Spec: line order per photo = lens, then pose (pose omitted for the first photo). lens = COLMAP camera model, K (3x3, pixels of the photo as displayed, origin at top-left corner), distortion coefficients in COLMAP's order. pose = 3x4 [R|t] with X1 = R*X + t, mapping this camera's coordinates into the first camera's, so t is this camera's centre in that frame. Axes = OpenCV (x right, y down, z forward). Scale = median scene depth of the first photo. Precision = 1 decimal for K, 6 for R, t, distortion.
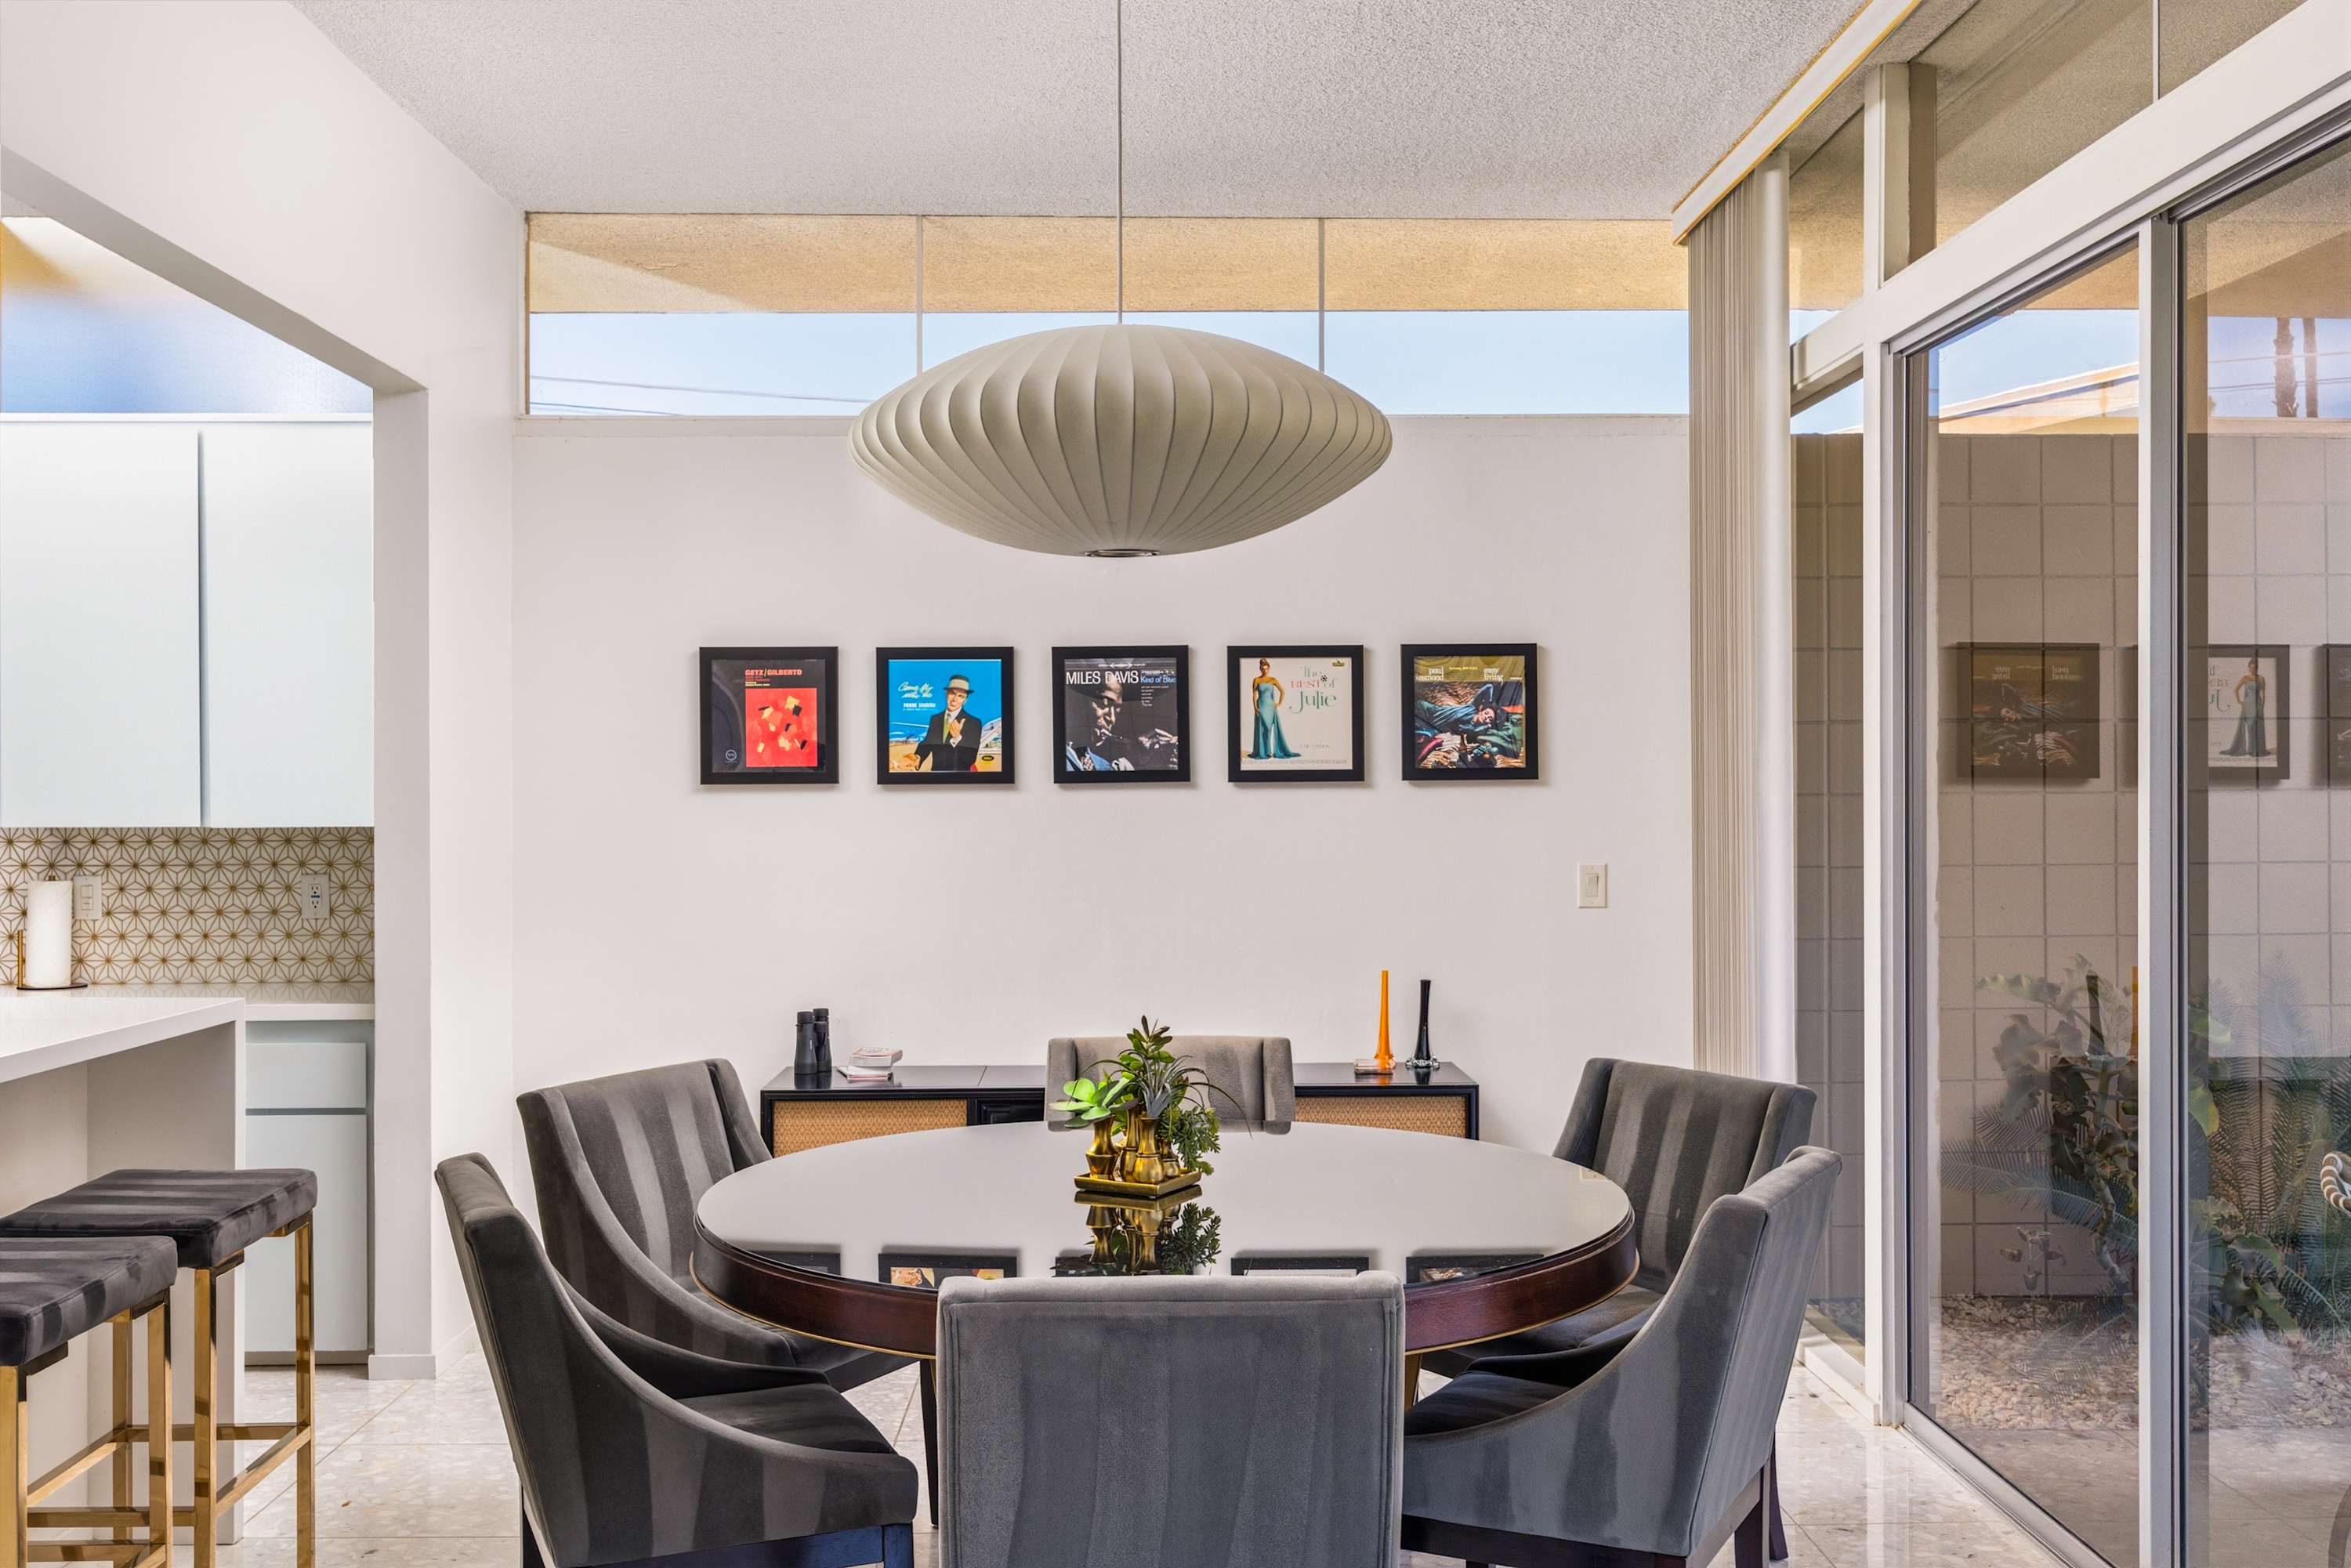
lens RADIAL K [[2037.6, 0, 1175.5], [0, 2037.6, 784.0], [0, 0, 1]] dist [-0.003742, -0.006362]
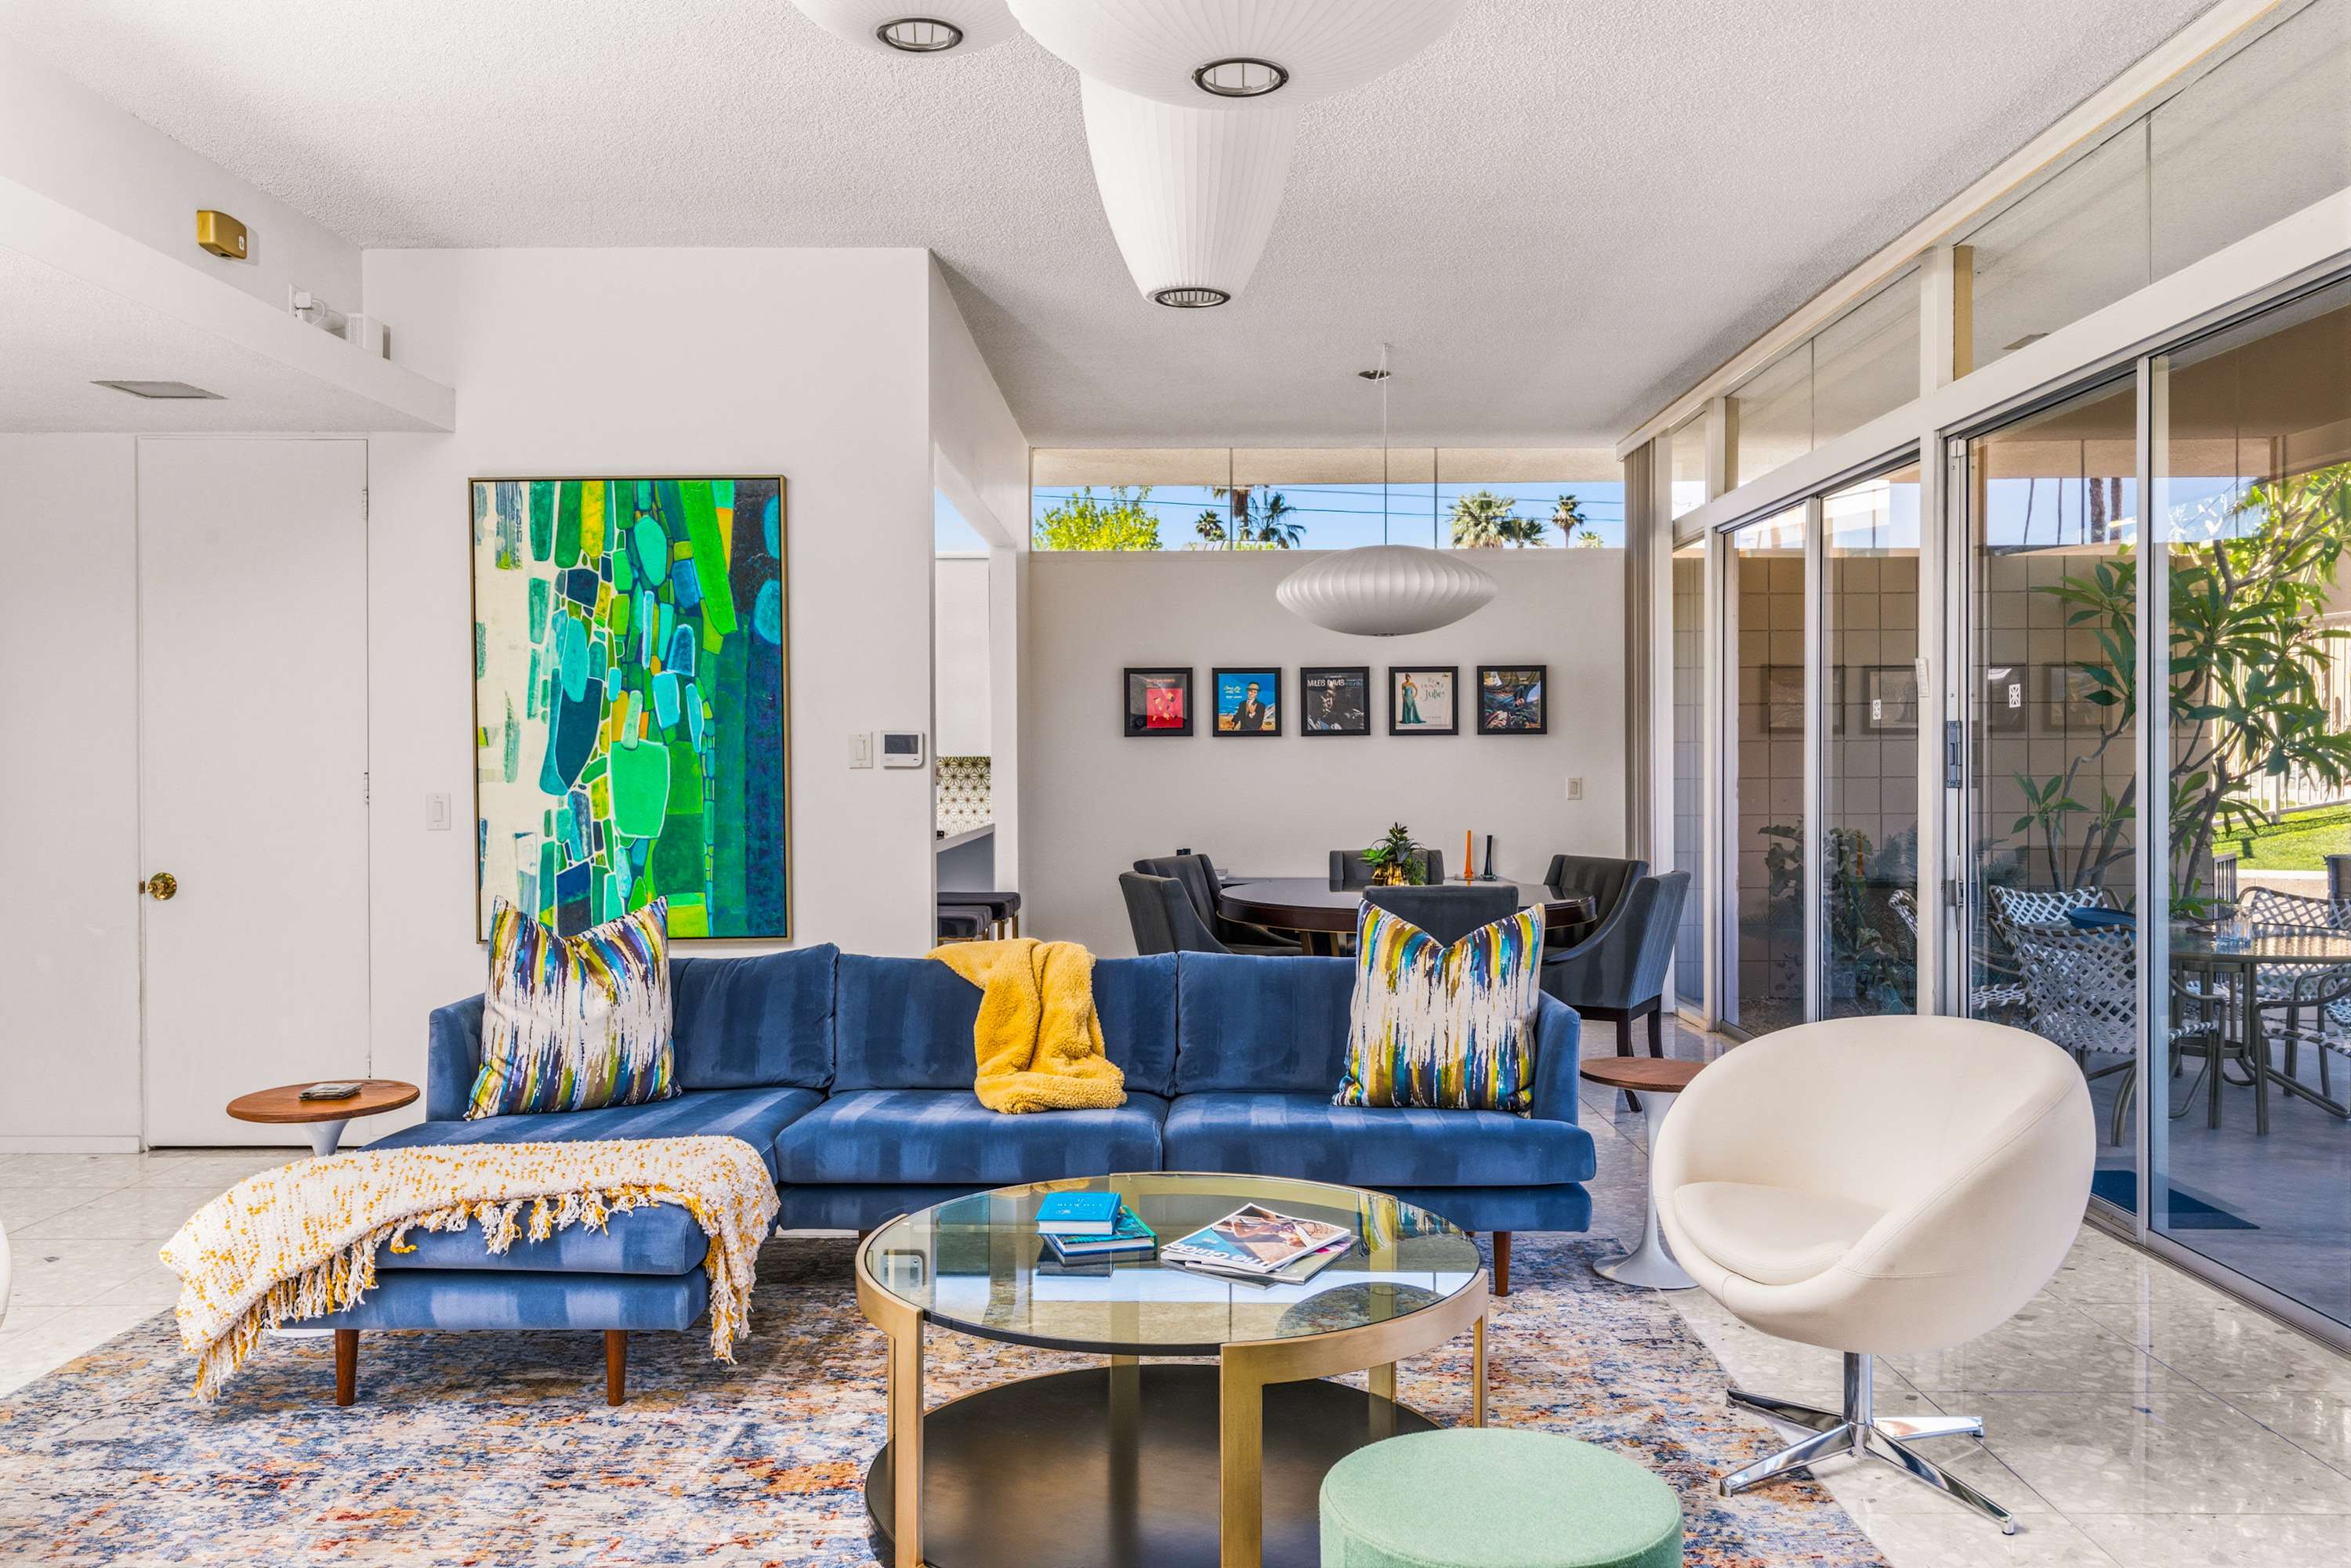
lens RADIAL K [[1736.5, 0, 1155.0], [0, 1736.5, 788.7], [0, 0, 1]] dist [0.007072, 0.001620]
pose [[0.999582, 0.001526, -0.028857, -0.153909], [-0.001007, 0.999838, 0.017976, 0.020884], [0.028880, -0.017940, 0.999422, -0.701682]]
